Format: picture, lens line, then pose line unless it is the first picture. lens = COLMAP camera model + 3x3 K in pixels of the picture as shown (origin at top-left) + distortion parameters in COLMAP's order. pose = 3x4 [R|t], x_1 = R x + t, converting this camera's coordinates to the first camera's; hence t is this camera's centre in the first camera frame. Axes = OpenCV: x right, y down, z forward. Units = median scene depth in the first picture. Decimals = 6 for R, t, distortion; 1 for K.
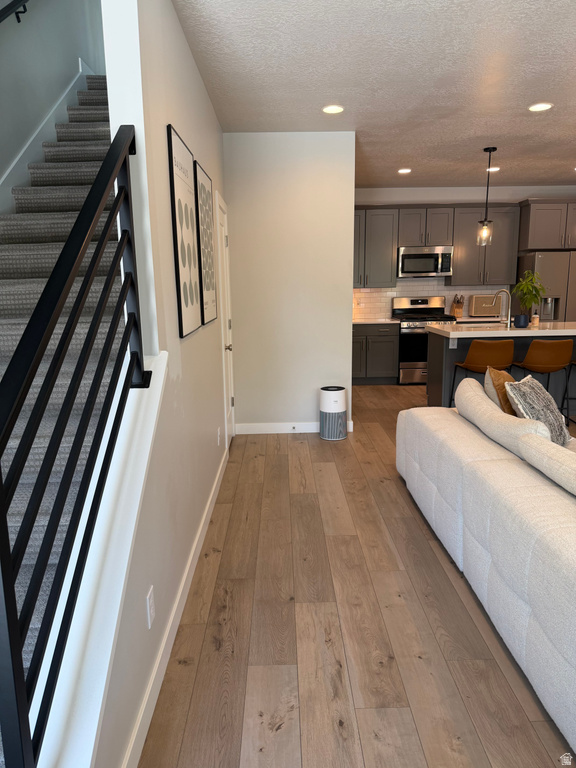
lens RADIAL K [[539.4, 0, 288.0], [0, 539.4, 384.0], [0, 0, 1]] dist [0.086044, -0.101420]
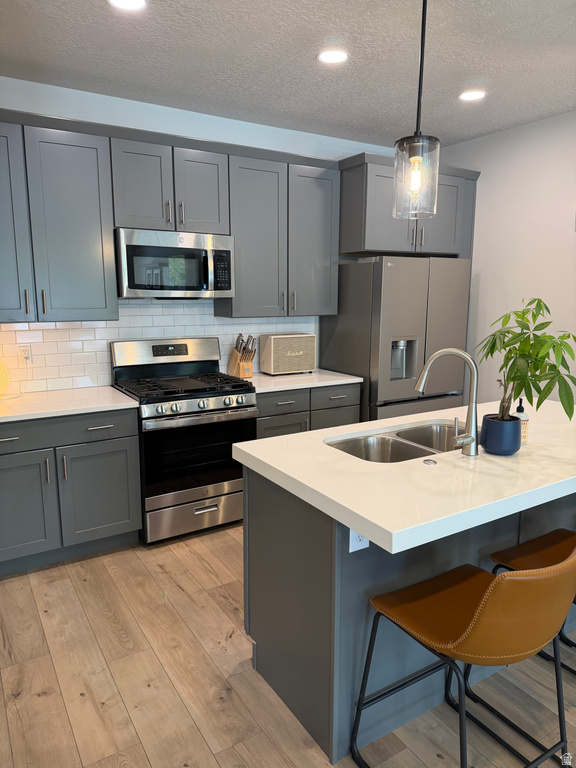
lens RADIAL K [[539.4, 0, 288.0], [0, 539.4, 384.0], [0, 0, 1]] dist [0.106648, -0.186975]
pose [[0.855900, -0.072961, 0.511969, 0.136496], [0.083354, 0.996516, 0.002664, -0.180712], [-0.510380, 0.040394, 0.859000, 0.855176]]
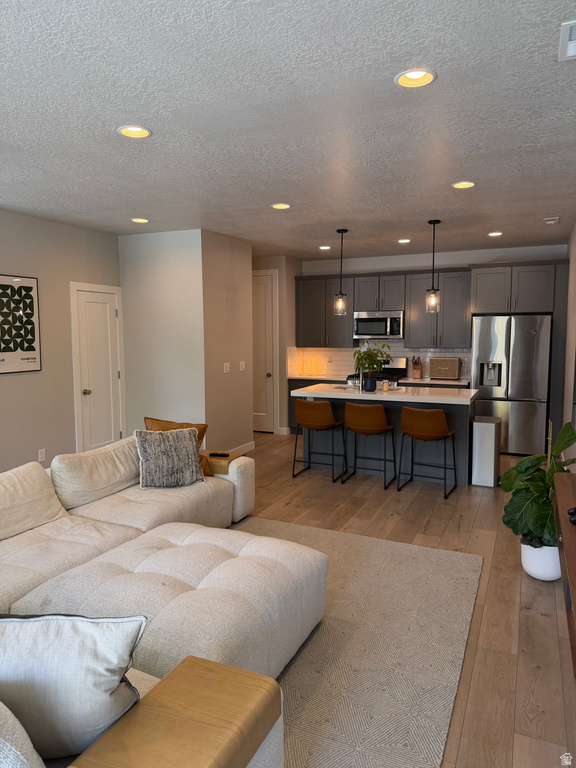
lens RADIAL K [[539.4, 0, 288.0], [0, 539.4, 384.0], [0, 0, 1]] dist [0.106648, -0.186975]
pose [[0.905661, 0.049532, -0.421099, 0.813400], [-0.087036, 0.993722, -0.070301, -0.033999], [0.414973, 0.100320, 0.904286, -0.011581]]
